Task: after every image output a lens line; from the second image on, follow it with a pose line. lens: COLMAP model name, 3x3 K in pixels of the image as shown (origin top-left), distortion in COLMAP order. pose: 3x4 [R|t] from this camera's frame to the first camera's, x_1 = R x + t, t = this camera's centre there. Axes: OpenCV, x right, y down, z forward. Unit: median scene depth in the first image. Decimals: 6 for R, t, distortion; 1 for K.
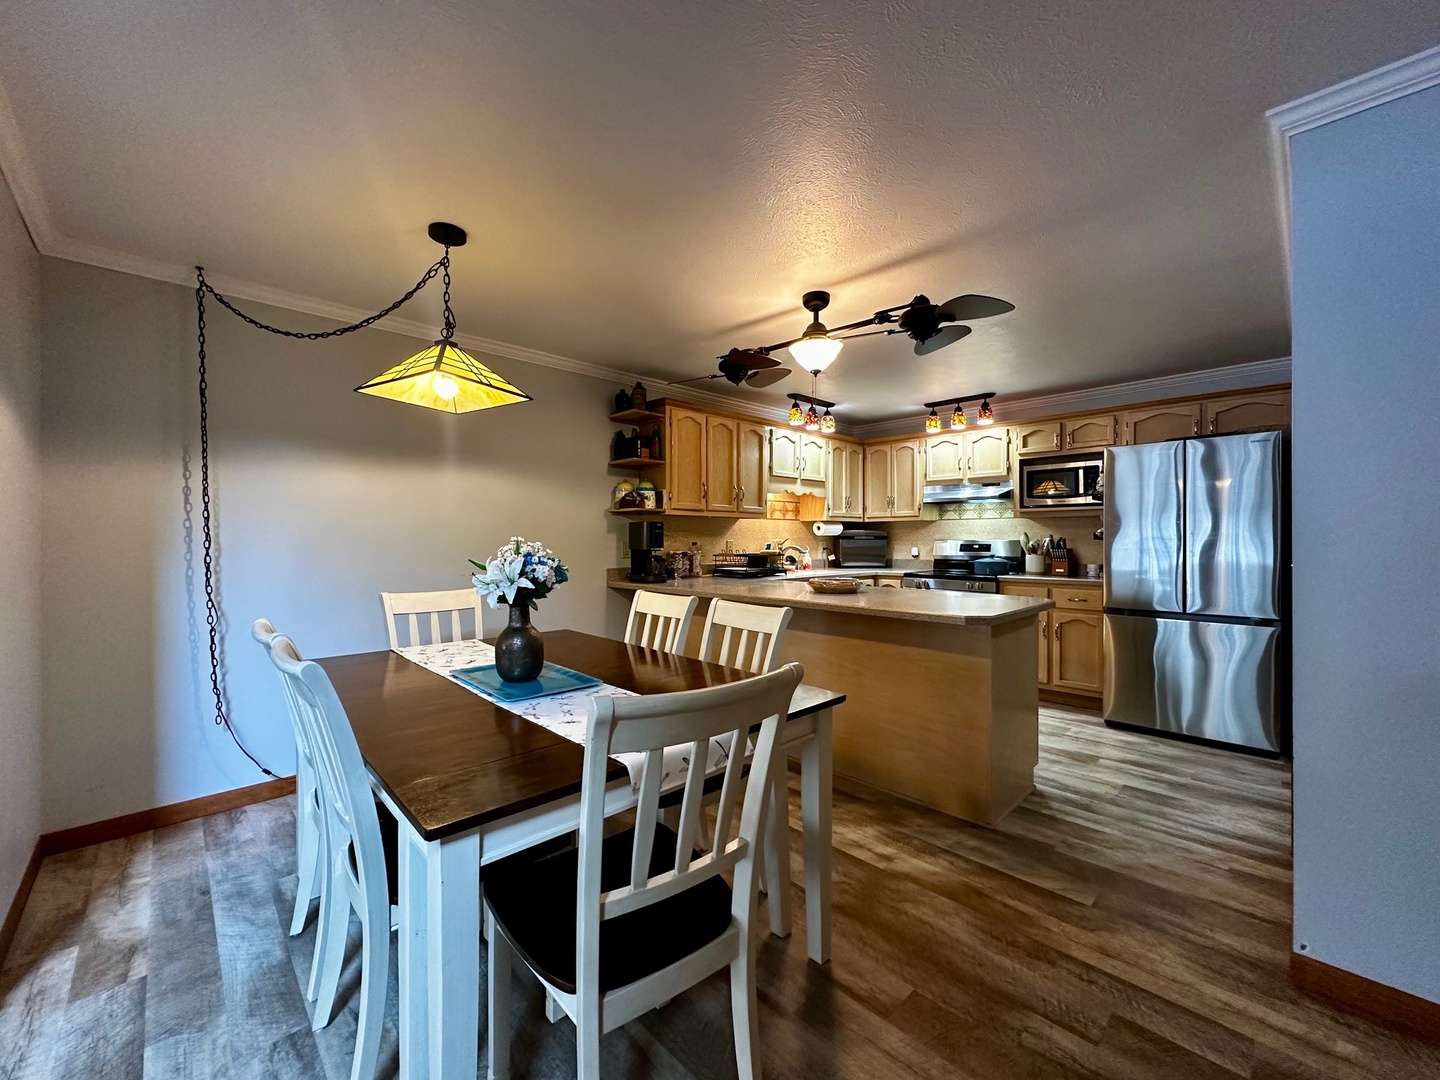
lens RADIAL K [[574.0, 0, 718.4], [0, 574.0, 541.0], [0, 0, 1]] dist [-0.005095, 0.001181]
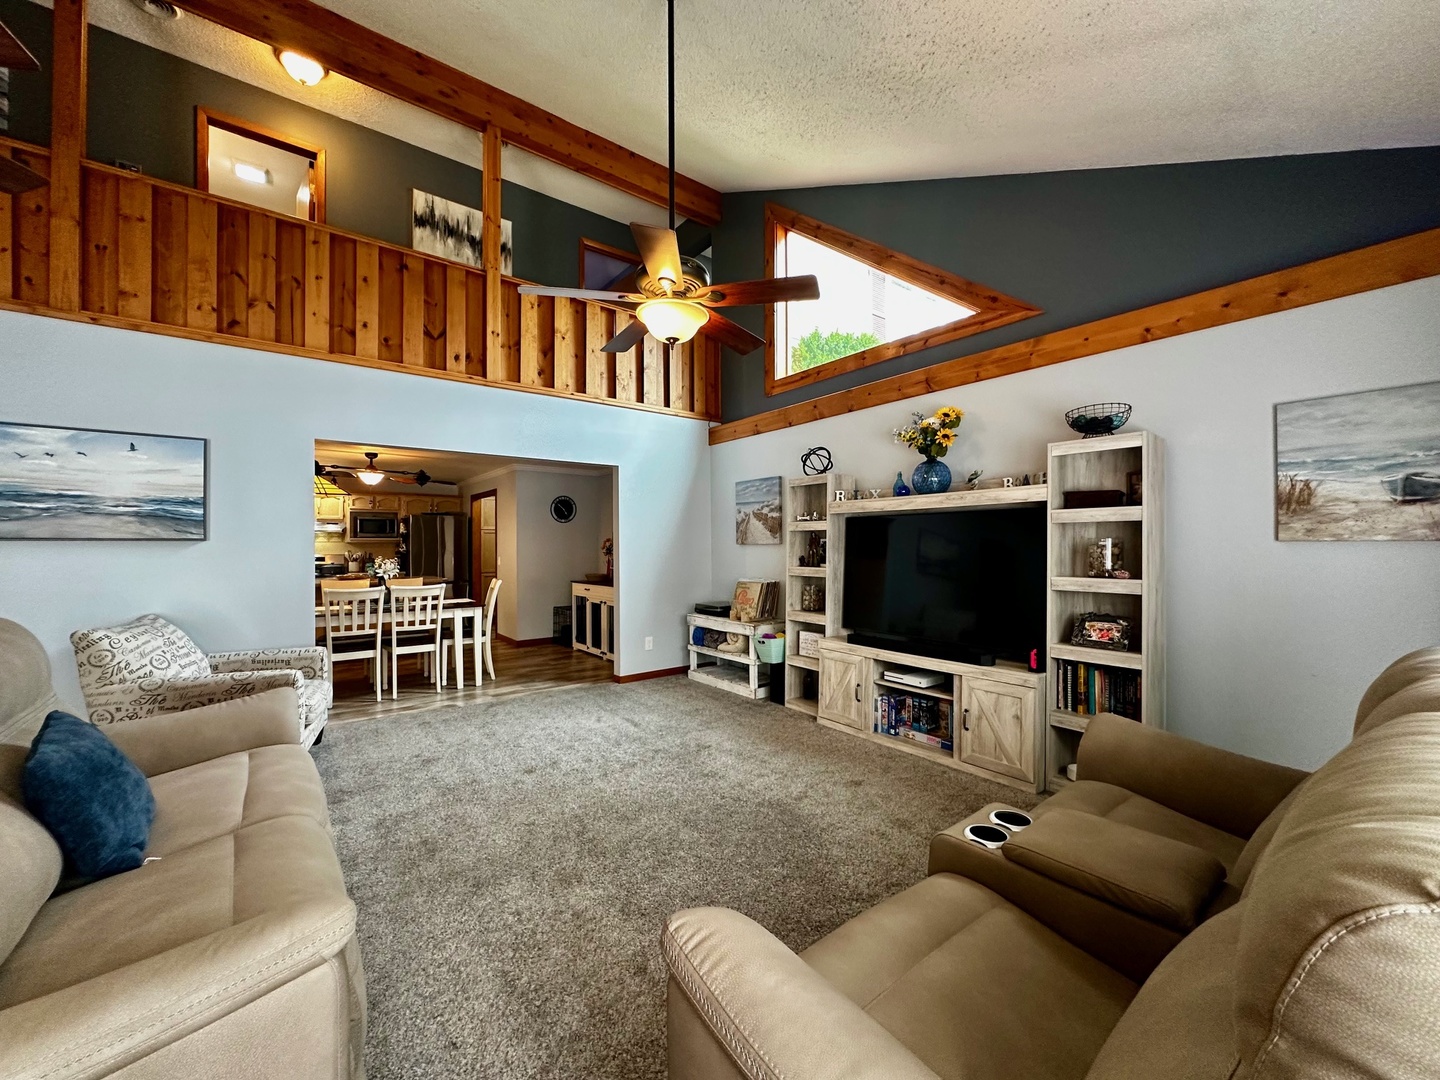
lens RADIAL K [[574.0, 0, 718.4], [0, 574.0, 541.0], [0, 0, 1]] dist [-0.005095, 0.001181]
pose [[0.113706, 0.007021, 0.993490, -1.196727], [0.008732, 0.999929, -0.008066, -0.019966], [-0.993476, 0.009592, 0.113637, -0.409448]]
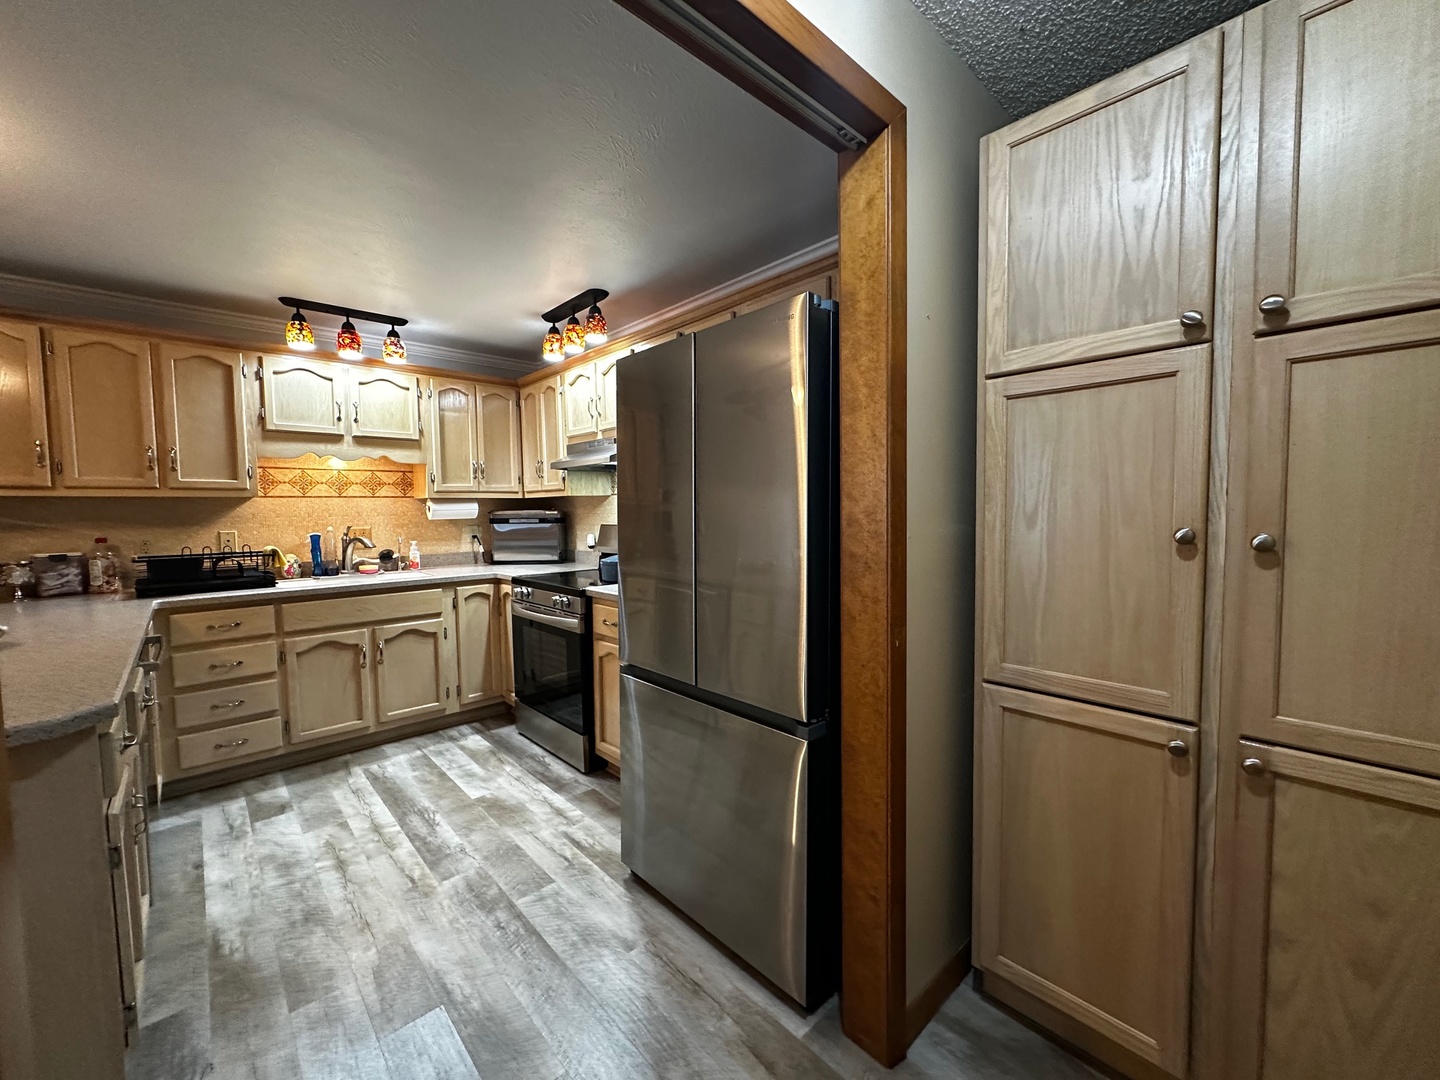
lens RADIAL K [[574.0, 0, 718.4], [0, 574.0, 541.0], [0, 0, 1]] dist [-0.005095, 0.001181]
pose [[0.999766, -0.009495, -0.019457, 0.611539], [0.010515, 0.998538, 0.053026, -0.019413], [0.018925, -0.053218, 0.998404, 0.368965]]
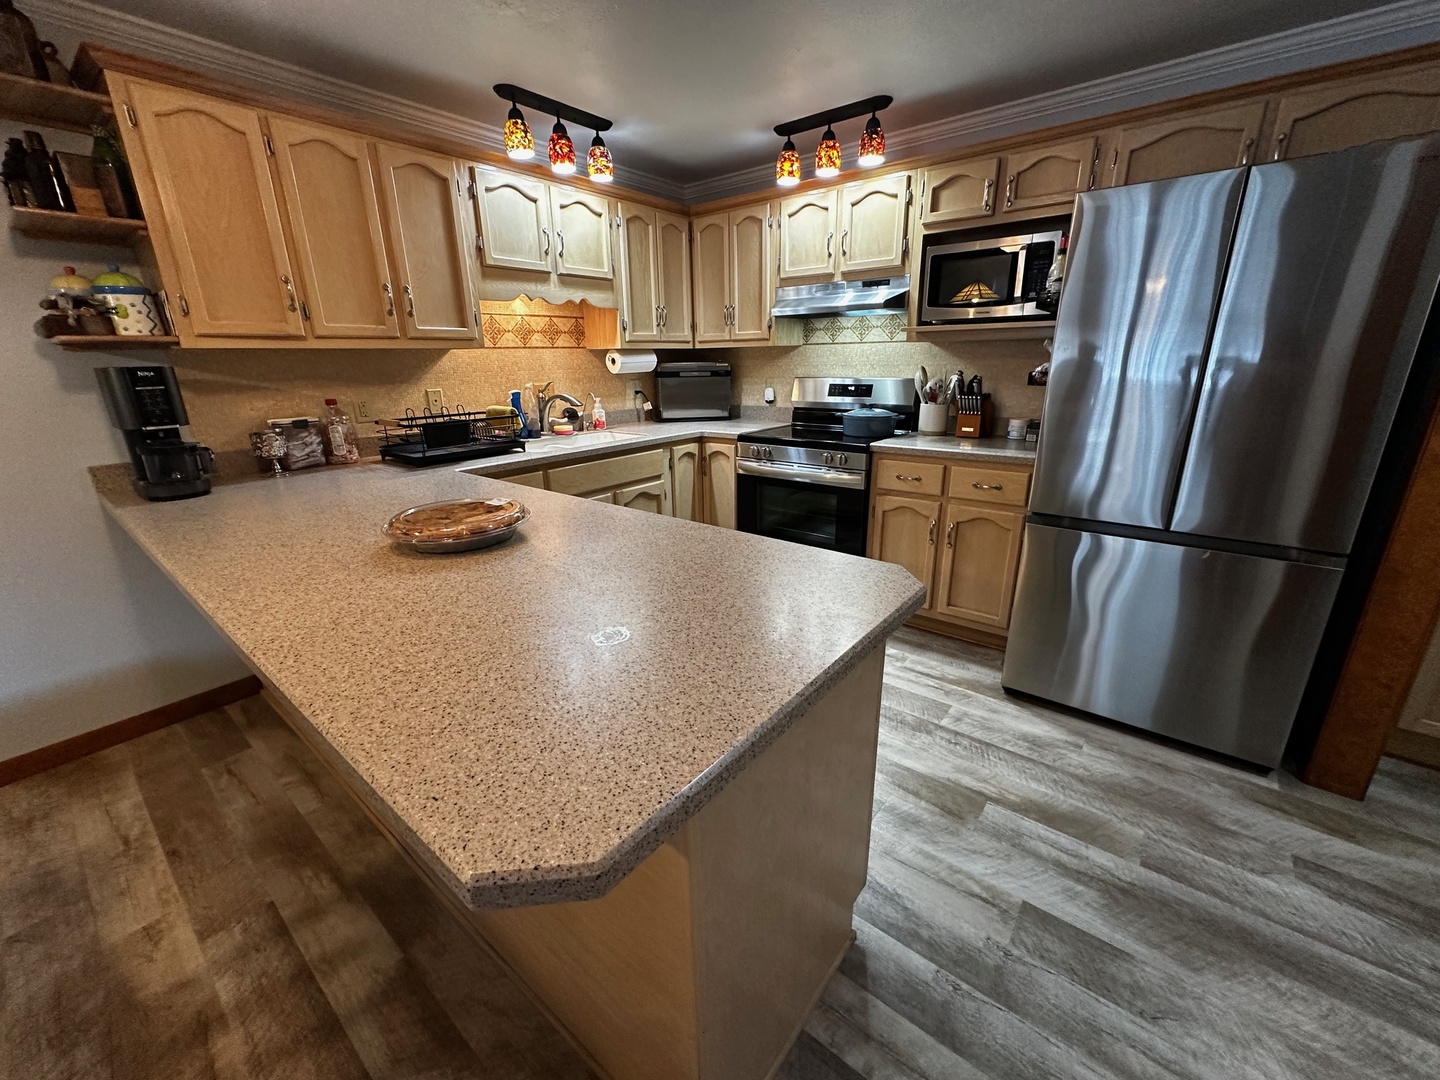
lens RADIAL K [[574.0, 0, 718.4], [0, 574.0, 541.0], [0, 0, 1]] dist [-0.005095, 0.001181]
pose [[0.992193, -0.052136, 0.113288, 0.237944], [0.015684, 0.953373, 0.301386, -0.025763], [-0.123719, -0.297257, 0.946748, 0.386838]]
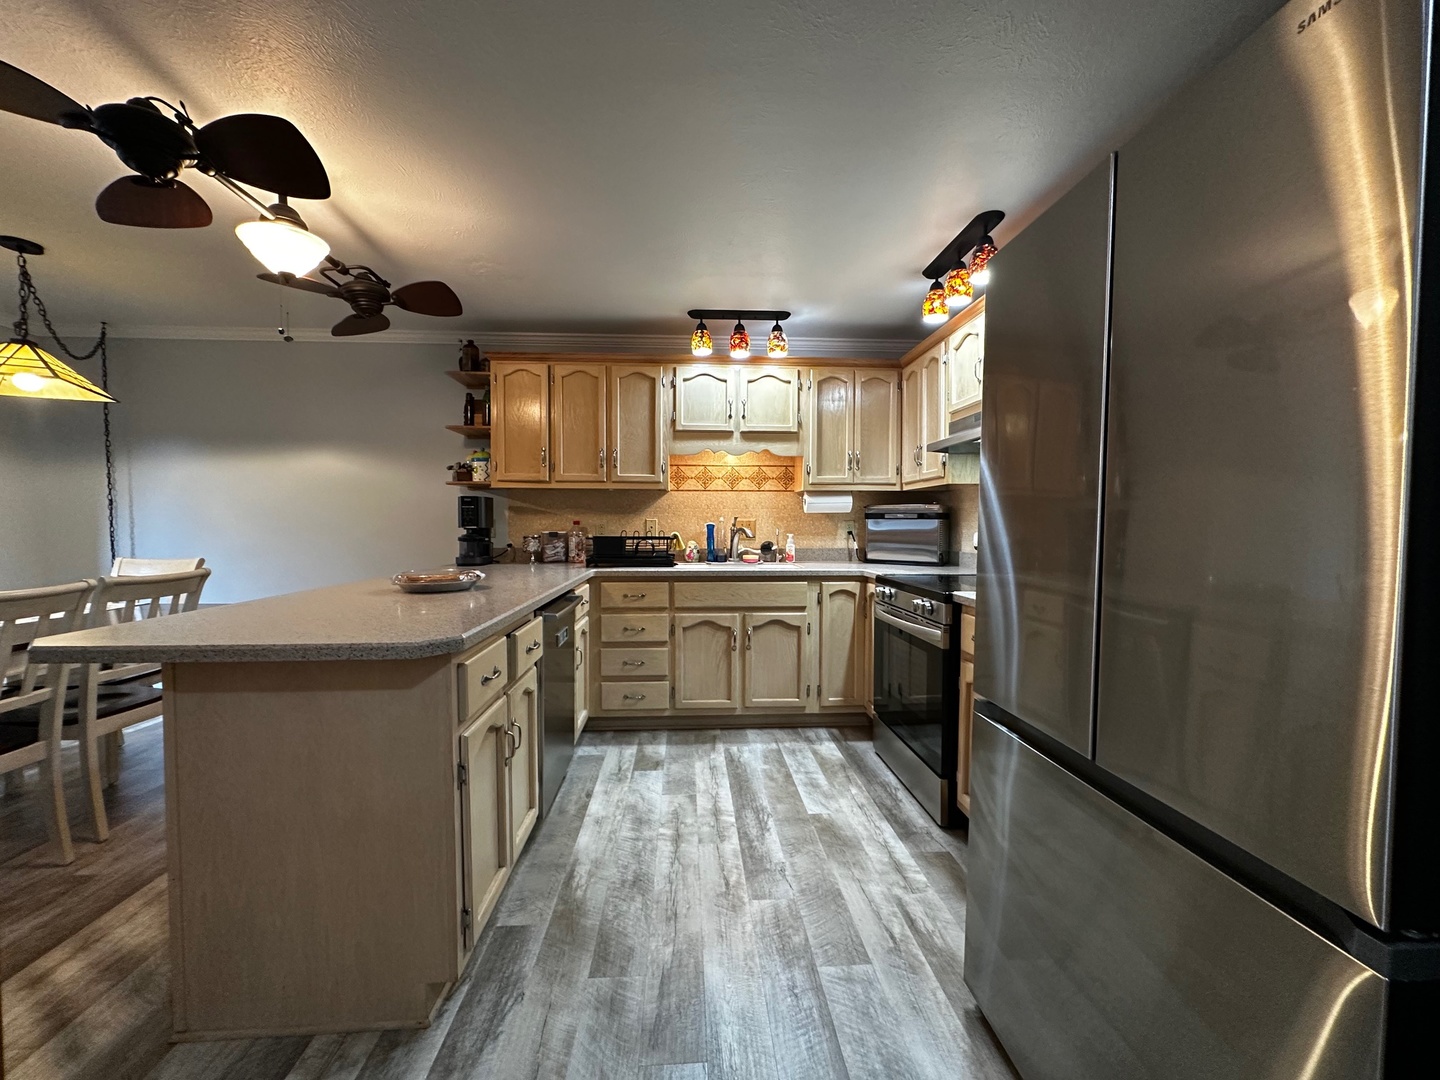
lens RADIAL K [[574.0, 0, 718.4], [0, 574.0, 541.0], [0, 0, 1]] dist [-0.005095, 0.001181]
pose [[0.758843, 0.024615, -0.650809, 0.619915], [-0.006800, 0.999530, 0.029876, 0.004817], [0.651238, -0.018245, 0.758654, 0.478163]]
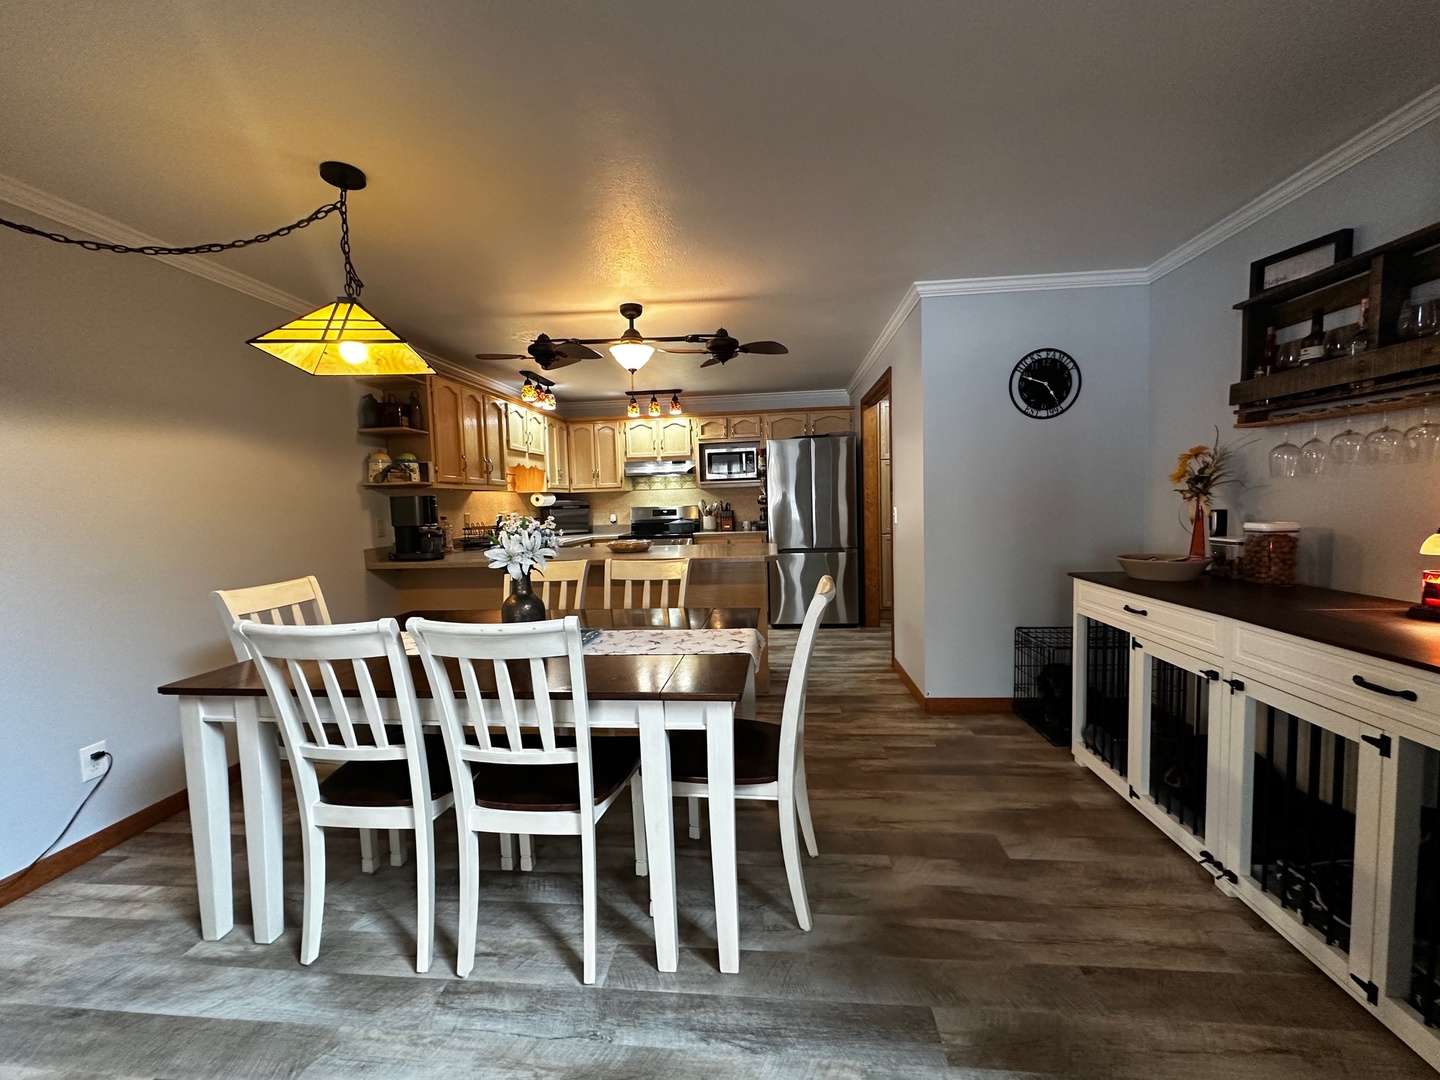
lens RADIAL K [[574.0, 0, 718.4], [0, 574.0, 541.0], [0, 0, 1]] dist [-0.005095, 0.001181]
pose [[0.761759, -0.066729, 0.644415, -0.296935], [0.031892, 0.997338, 0.065575, -0.005005], [-0.647075, -0.029401, 0.761859, -0.031341]]
